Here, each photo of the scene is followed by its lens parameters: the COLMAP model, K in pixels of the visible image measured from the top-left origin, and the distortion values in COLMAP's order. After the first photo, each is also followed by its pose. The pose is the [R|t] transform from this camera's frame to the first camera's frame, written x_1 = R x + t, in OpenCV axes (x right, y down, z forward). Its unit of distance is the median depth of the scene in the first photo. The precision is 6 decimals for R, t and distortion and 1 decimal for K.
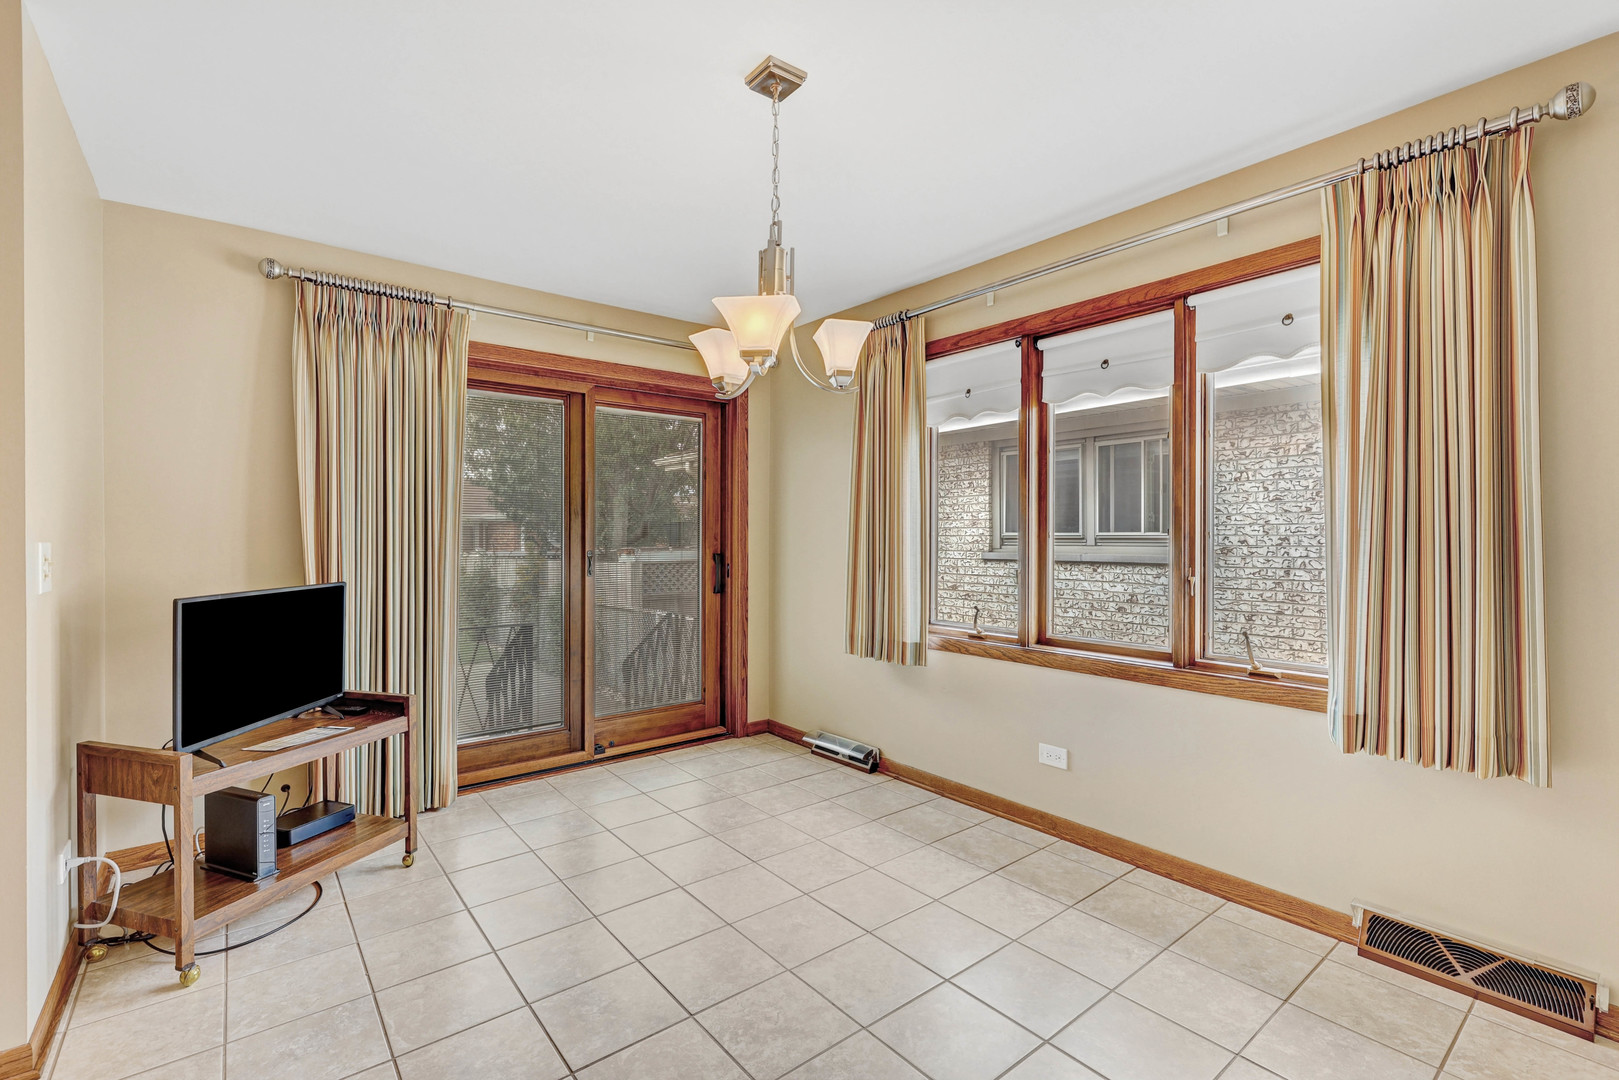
lens RADIAL K [[732.3, 0, 797.7], [0, 732.3, 541.4], [0, 0, 1]] dist [0.000533, -0.000486]
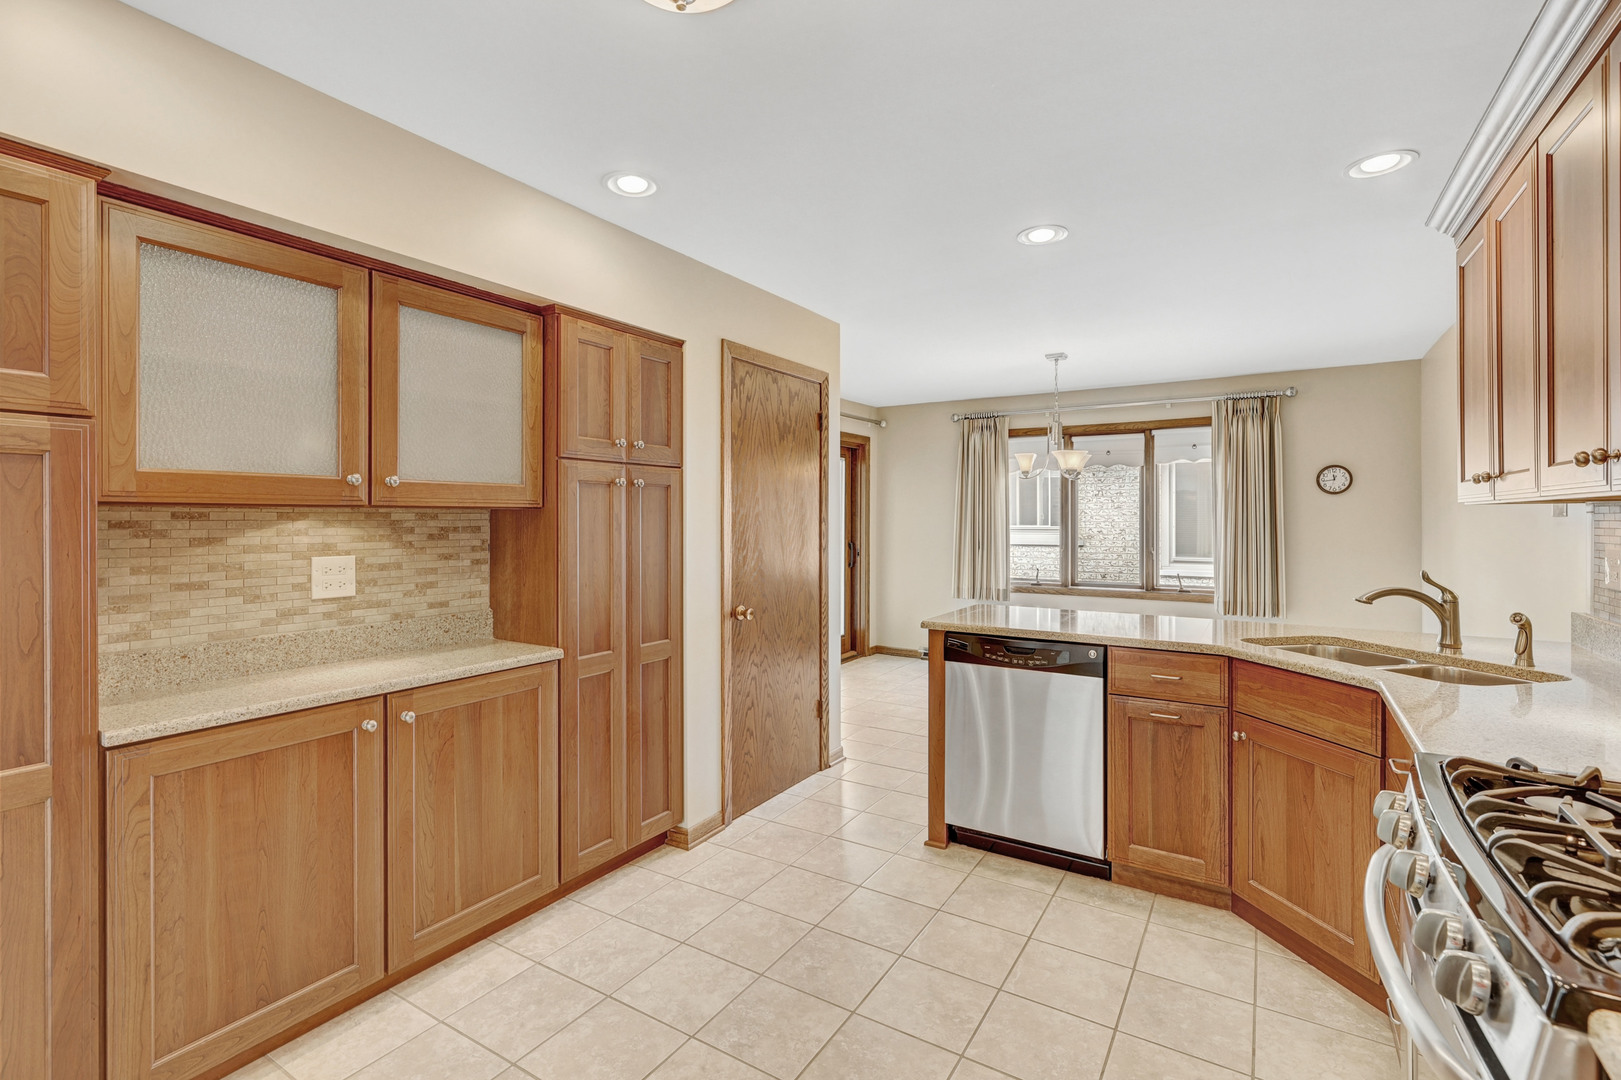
lens RADIAL K [[733.2, 0, 804.1], [0, 733.2, 519.2], [0, 0, 1]] dist [0.000533, -0.000486]
pose [[0.944220, -0.000906, 0.329314, -1.021832], [0.003280, 0.999972, -0.006655, -0.032902], [-0.329299, 0.007364, 0.944197, -0.663236]]
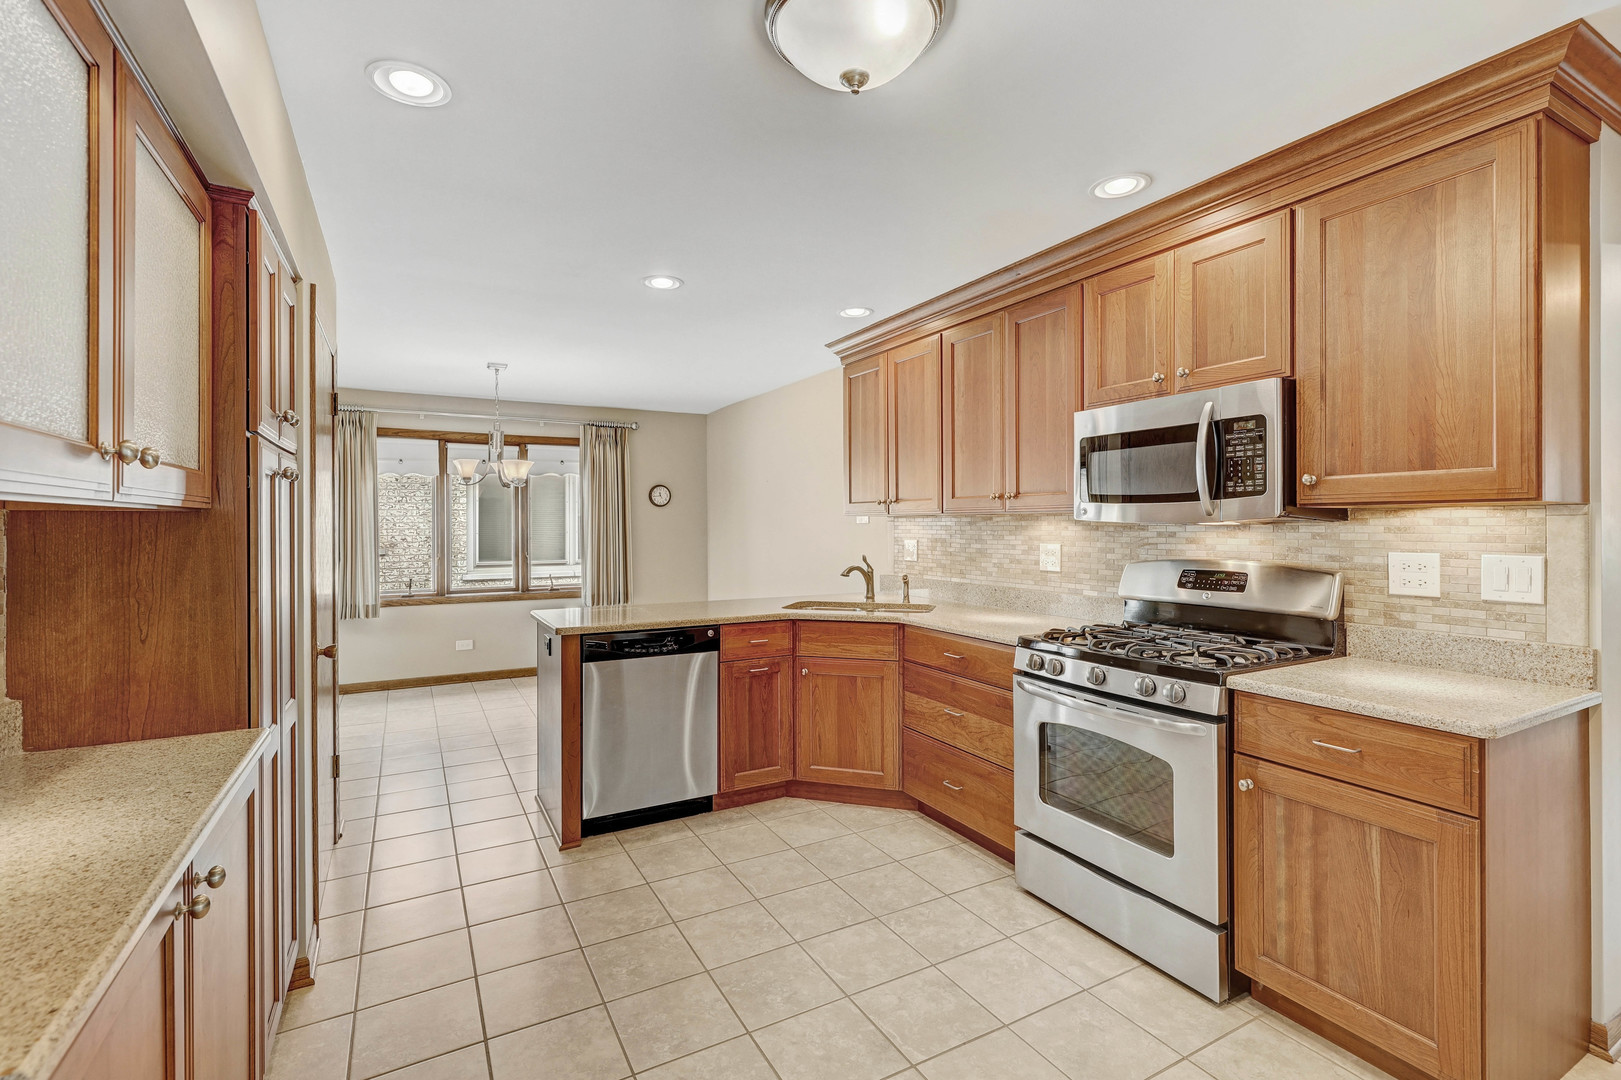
lens RADIAL K [[733.2, 0, 802.0], [0, 733.2, 527.1], [0, 0, 1]] dist [0.000533, -0.000486]
pose [[0.174160, -0.005055, 0.984704, -1.441606], [0.011697, 0.999927, 0.003065, -0.036884], [-0.984648, 0.010984, 0.174207, -0.296675]]
